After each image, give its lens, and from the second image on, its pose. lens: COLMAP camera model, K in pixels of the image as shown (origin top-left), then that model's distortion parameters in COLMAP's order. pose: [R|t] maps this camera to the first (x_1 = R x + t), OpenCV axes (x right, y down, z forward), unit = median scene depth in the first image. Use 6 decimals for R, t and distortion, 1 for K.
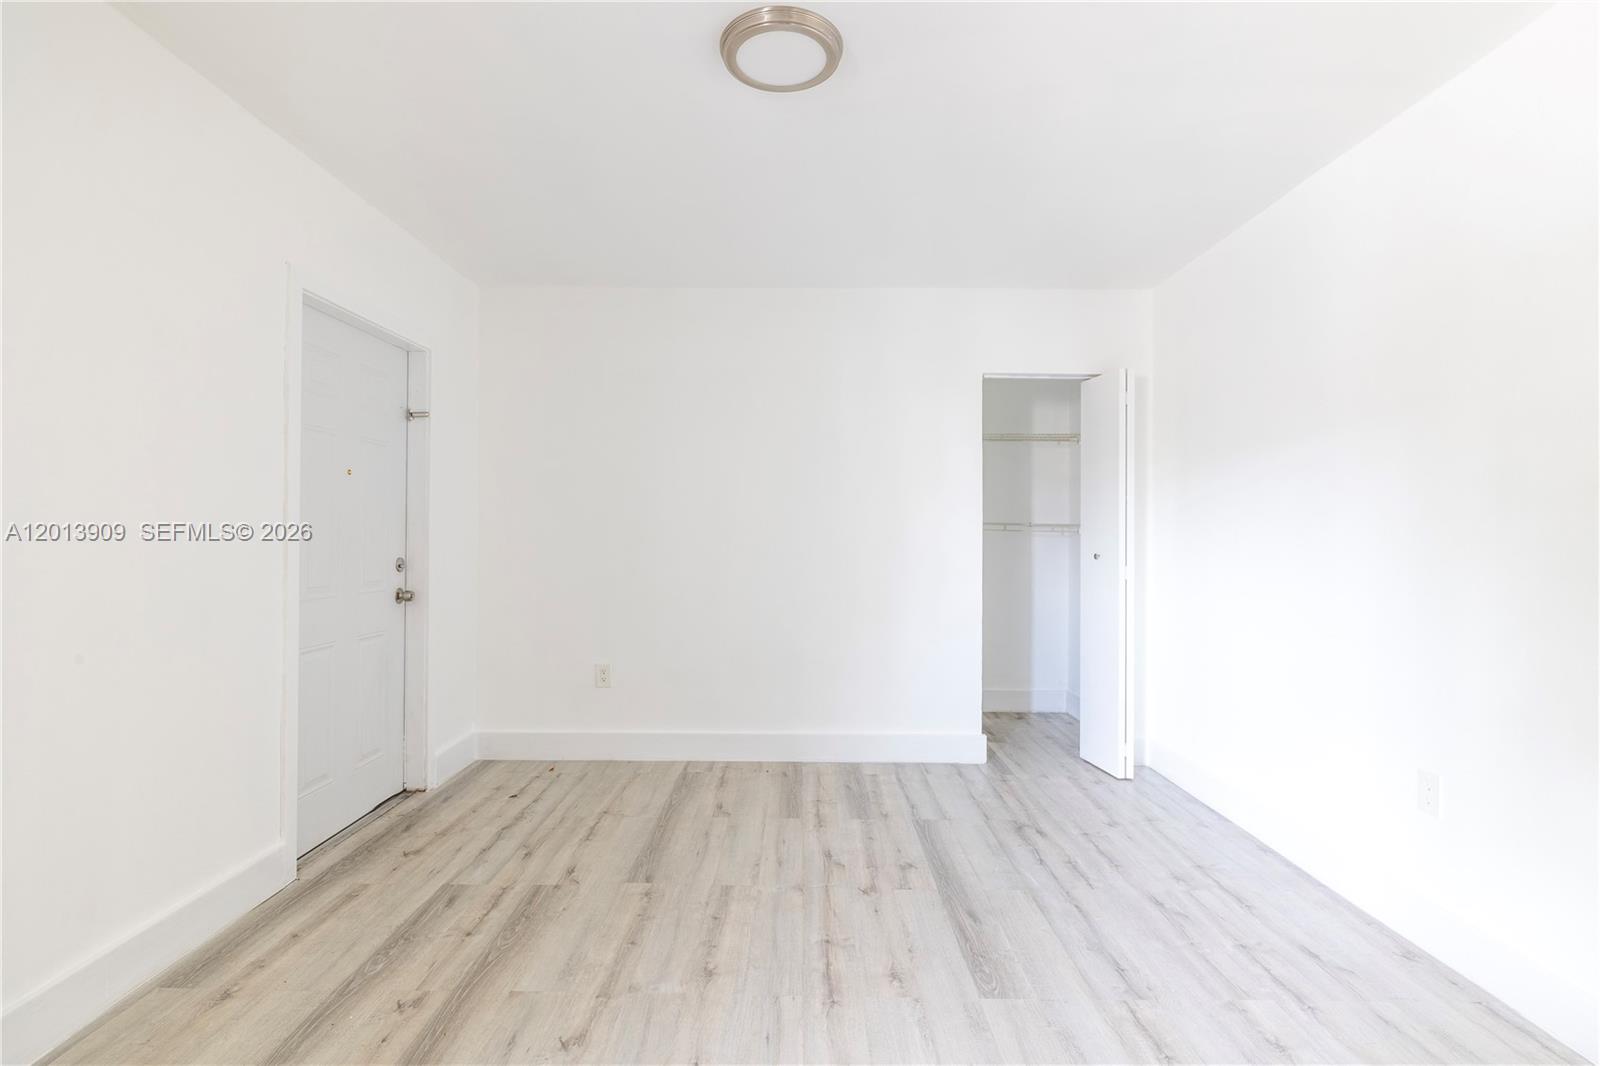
lens RADIAL K [[766.0, 0, 802.5], [0, 766.0, 528.3], [0, 0, 1]] dist [-0.003346, 0.000764]
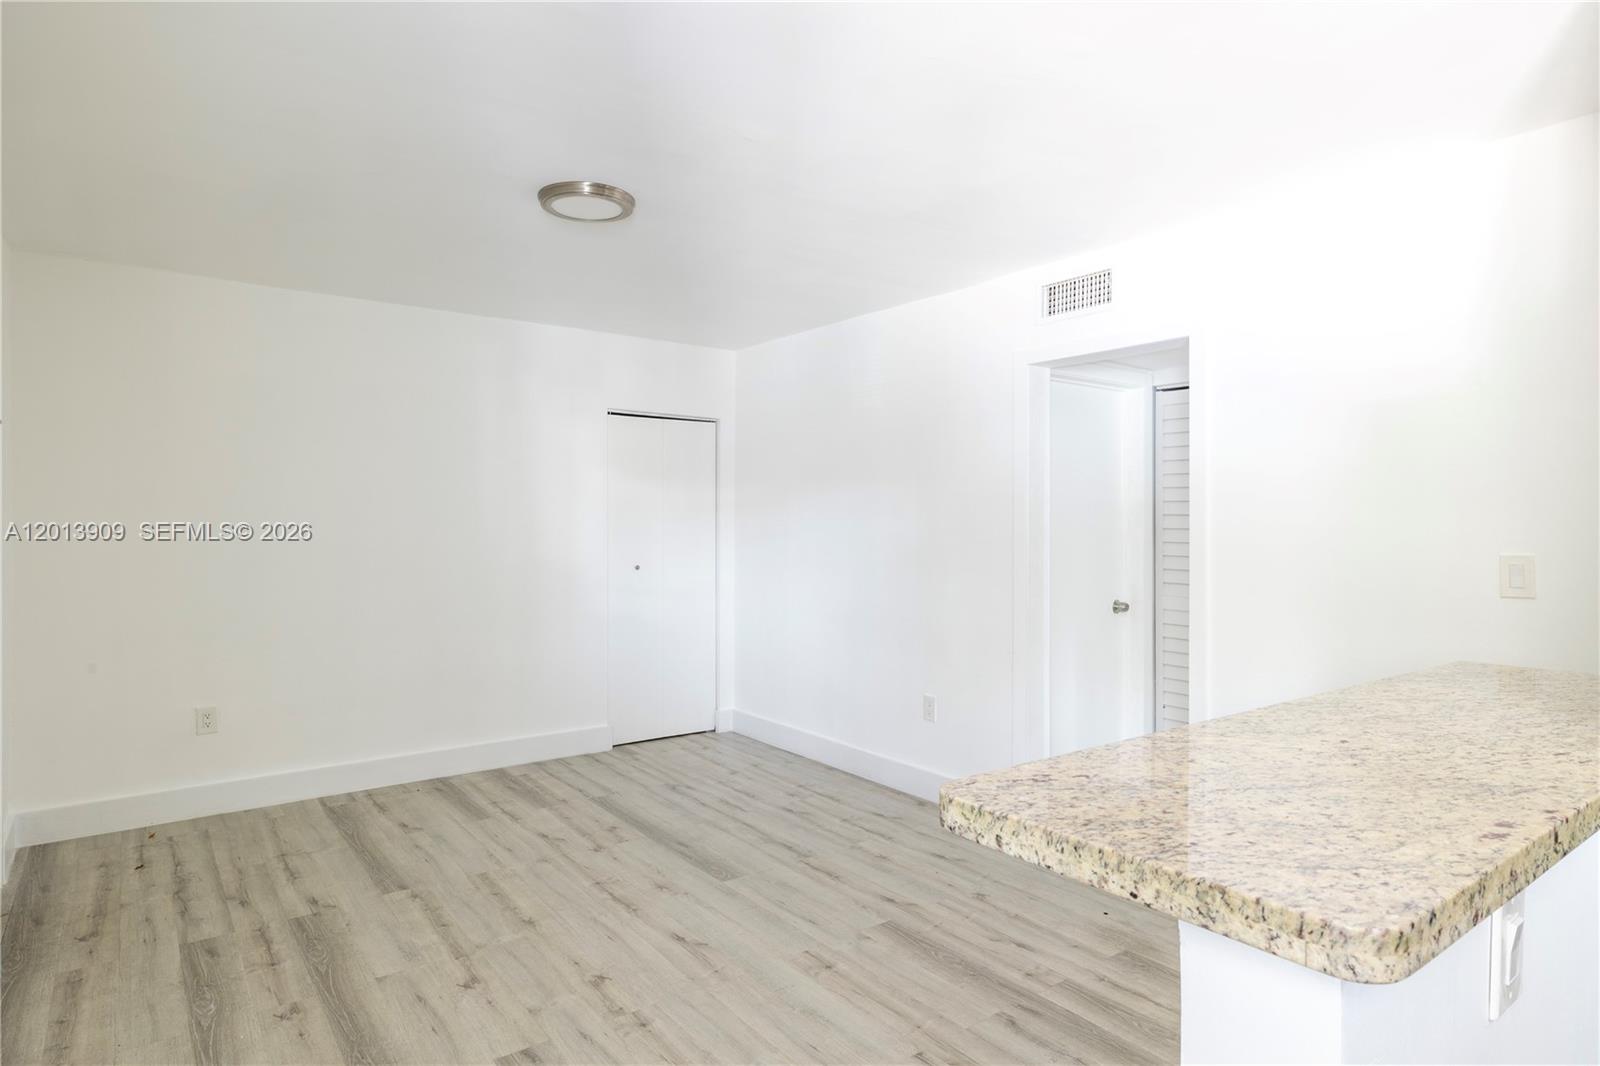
lens RADIAL K [[894.8, 0, 797.1], [0, 894.8, 533.1], [0, 0, 1]] dist [0.000905, 0.001232]
pose [[0.796493, -0.013018, 0.604508, -0.473517], [-0.003359, 0.999657, 0.025954, -0.070620], [-0.604639, -0.022703, 0.796176, -0.306386]]
